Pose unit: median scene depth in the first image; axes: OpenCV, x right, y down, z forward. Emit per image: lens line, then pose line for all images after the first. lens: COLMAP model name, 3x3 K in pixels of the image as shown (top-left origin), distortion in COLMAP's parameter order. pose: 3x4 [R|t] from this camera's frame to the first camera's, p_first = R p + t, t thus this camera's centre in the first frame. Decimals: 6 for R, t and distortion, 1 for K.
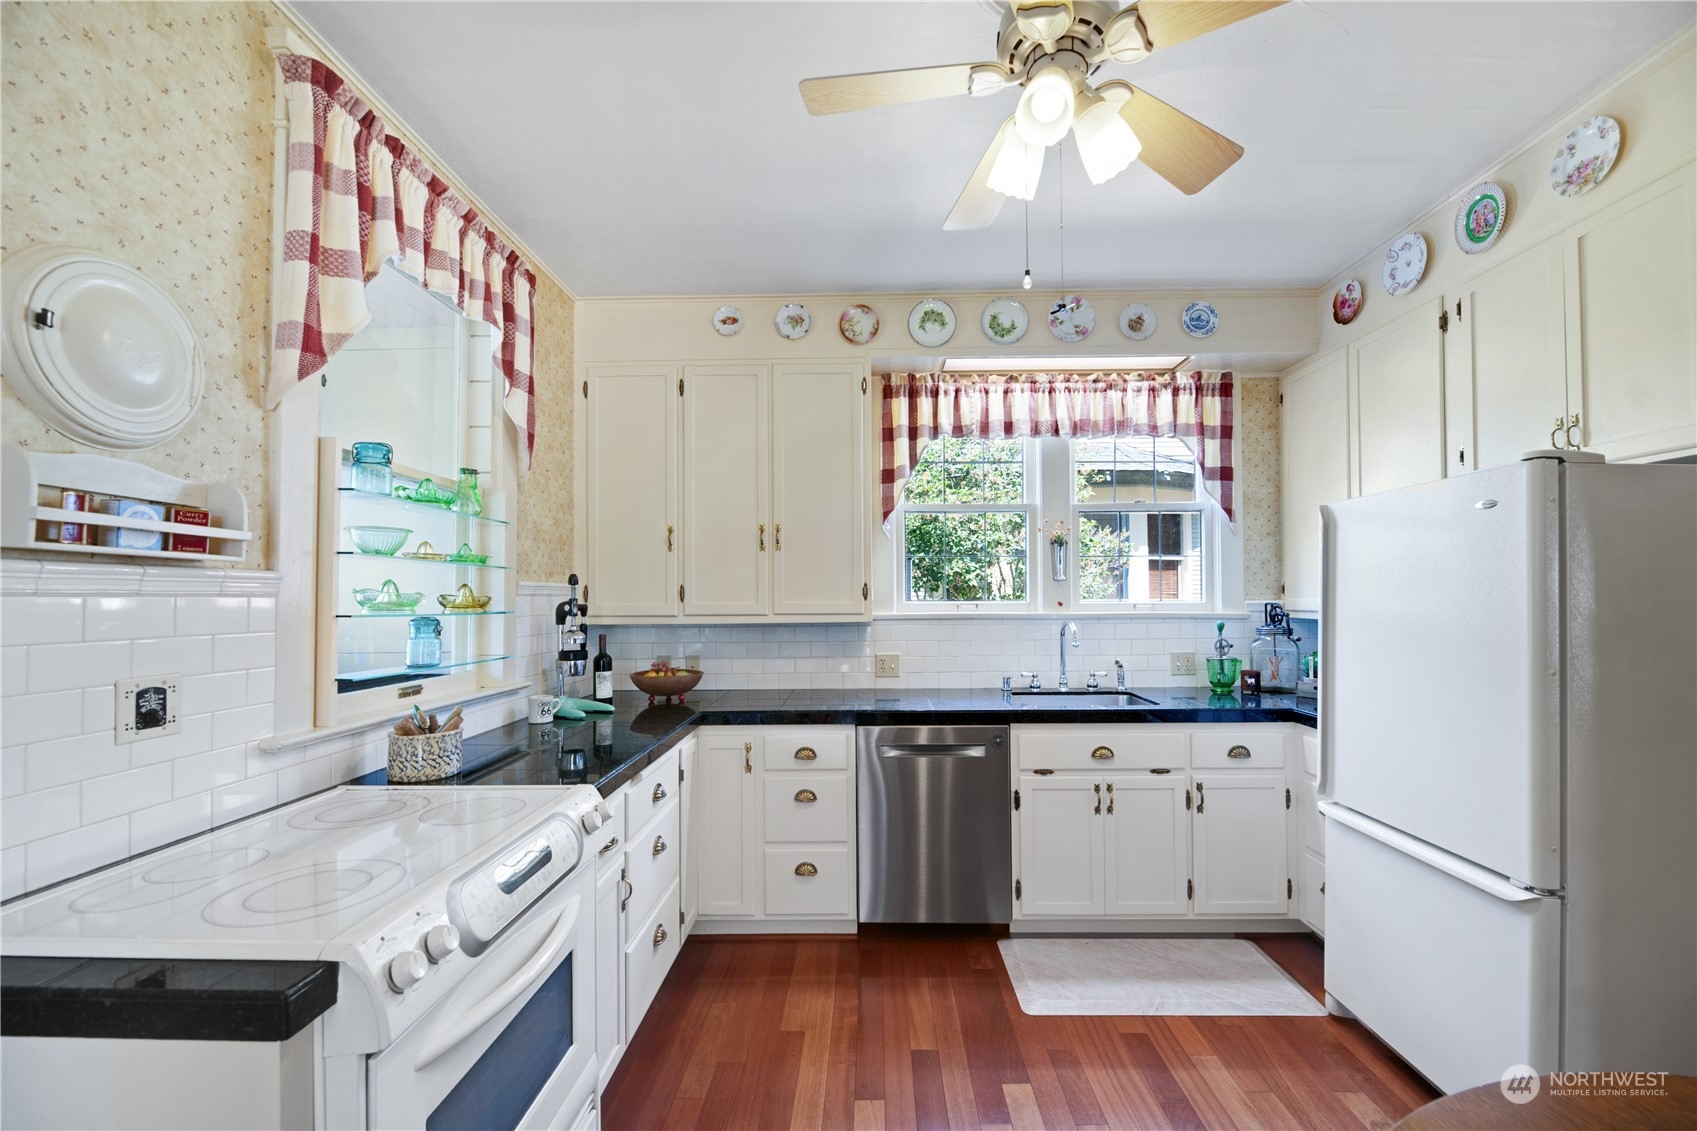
lens RADIAL K [[684.1, 0, 872.0], [0, 684.1, 576.7], [0, 0, 1]] dist [-0.001124, -0.002992]
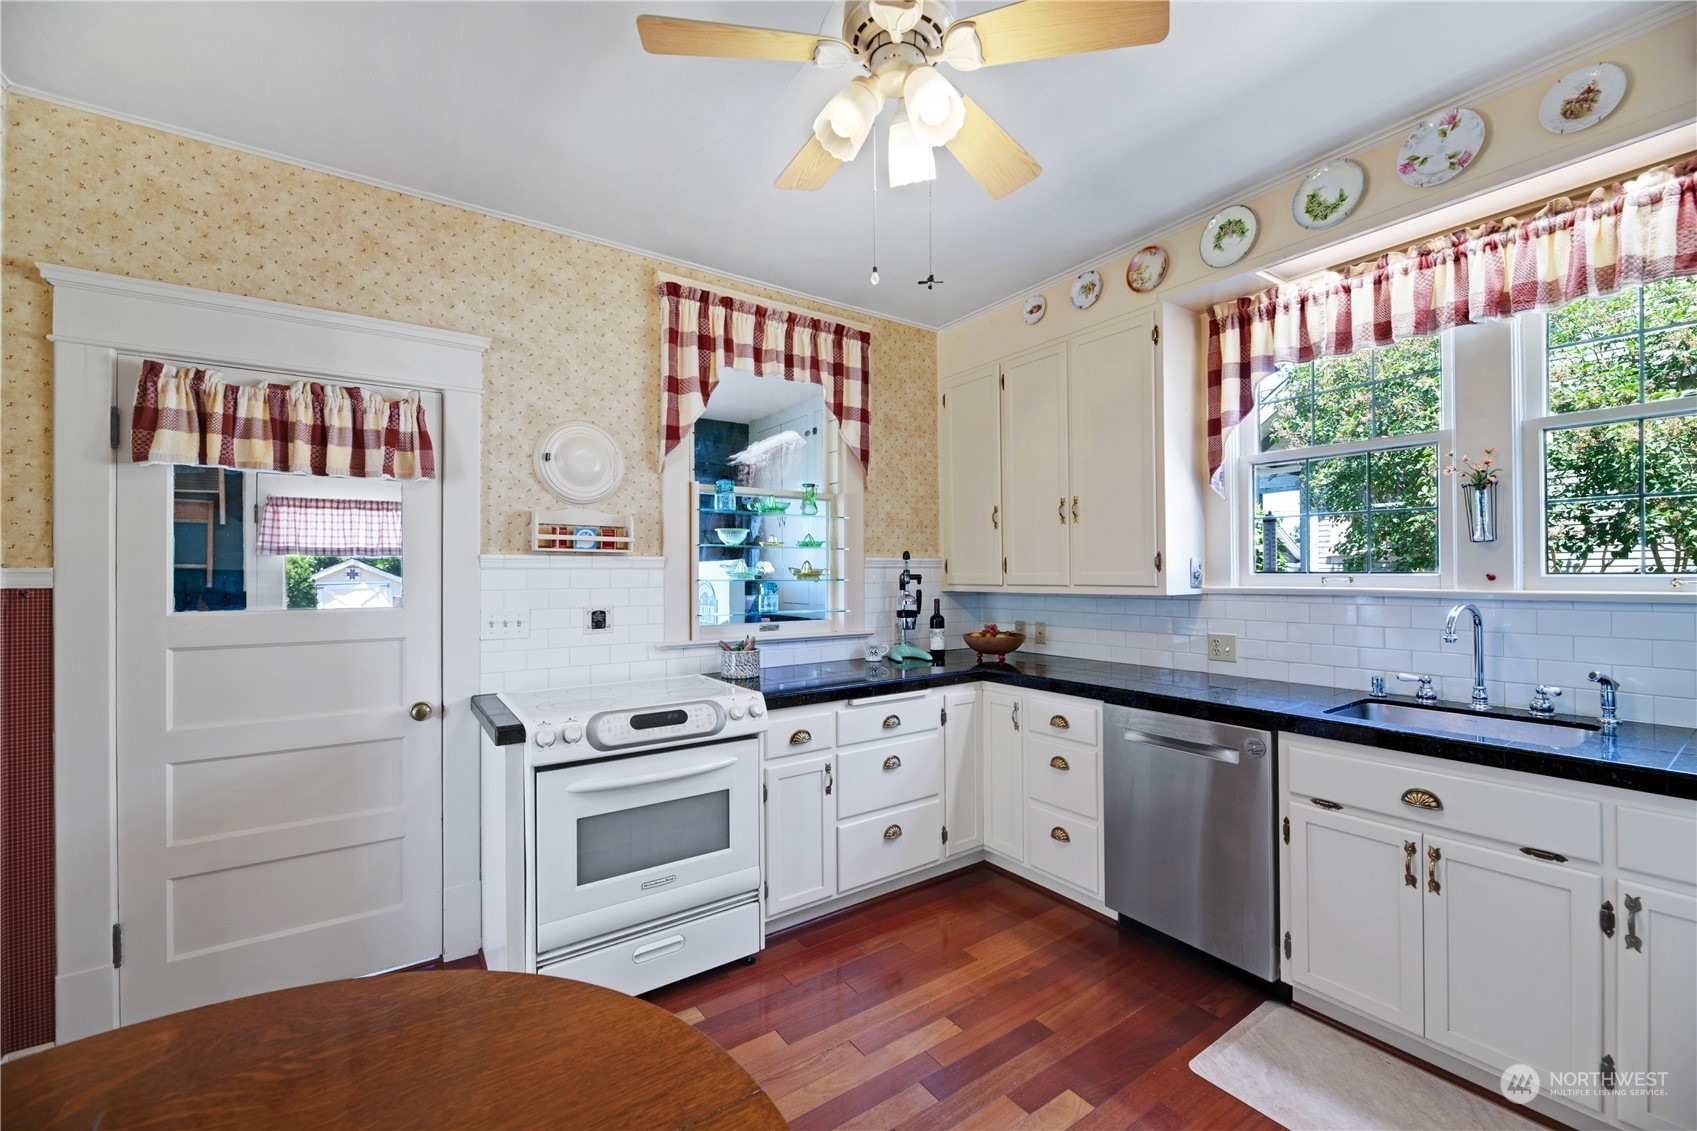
lens RADIAL K [[684.1, 0, 869.4], [0, 684.1, 562.2], [0, 0, 1]] dist [-0.001124, -0.002992]
pose [[0.594964, -0.010432, -0.803684, 0.544709], [0.026910, 0.999614, 0.006946, 0.005720], [0.803302, -0.025760, 0.595015, 0.166642]]
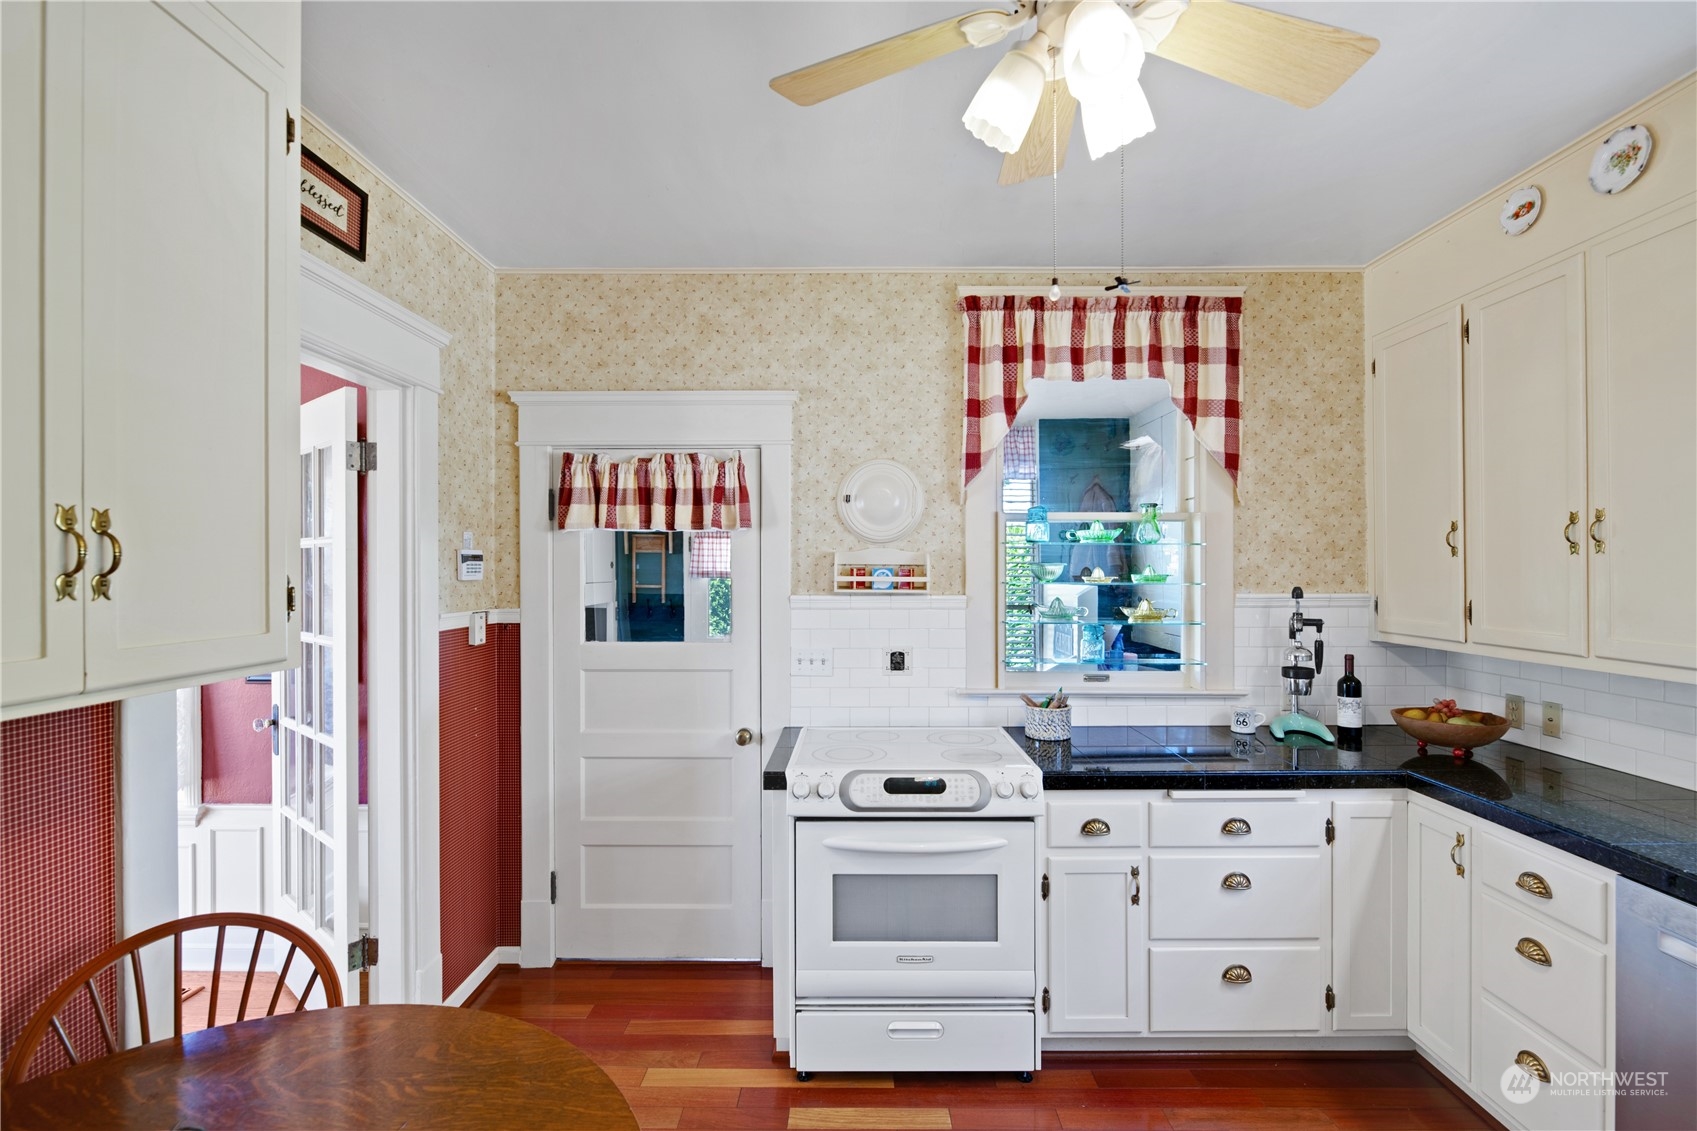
lens RADIAL K [[744.6, 0, 860.4], [0, 744.6, 562.0], [0, 0, 1]] dist [-0.000567, -0.002775]
pose [[0.017324, 0.000217, -0.999850, 0.563172], [0.029588, 0.999562, 0.000729, -0.055436], [0.999412, -0.029596, 0.017310, 0.367012]]
